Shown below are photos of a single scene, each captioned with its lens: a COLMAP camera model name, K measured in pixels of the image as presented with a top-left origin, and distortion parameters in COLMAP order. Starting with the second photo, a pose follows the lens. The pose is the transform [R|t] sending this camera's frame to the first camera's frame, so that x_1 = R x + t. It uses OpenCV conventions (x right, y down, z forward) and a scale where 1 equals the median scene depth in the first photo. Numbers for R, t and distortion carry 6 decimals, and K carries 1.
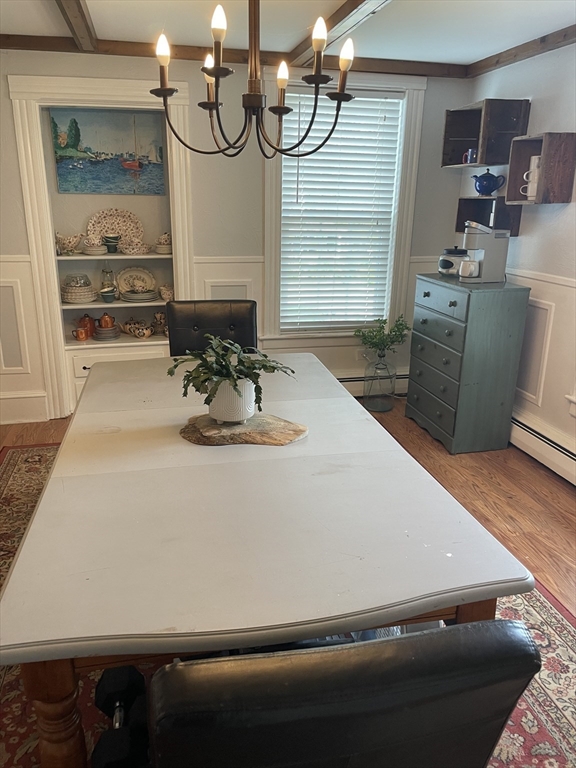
lens RADIAL K [[583.3, 0, 289.0], [0, 583.3, 386.3], [0, 0, 1]] dist [0.059715, -0.061727]
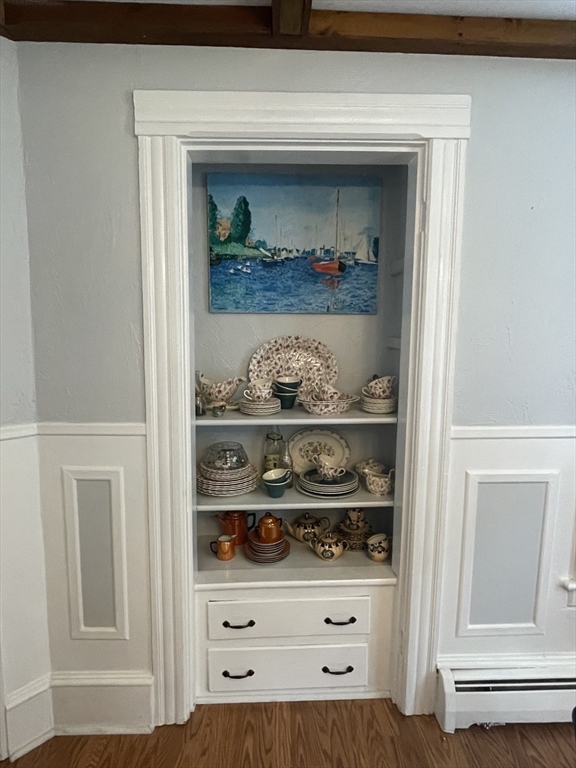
lens RADIAL K [[448.6, 0, 287.5], [0, 448.6, 383.3], [0, 0, 1]] dist [-0.003386, -0.001279]
pose [[0.981677, 0.017521, -0.189748, -0.220711], [-0.052835, 0.981749, -0.182697, -0.174508], [0.183084, 0.189375, 0.964685, 0.578400]]
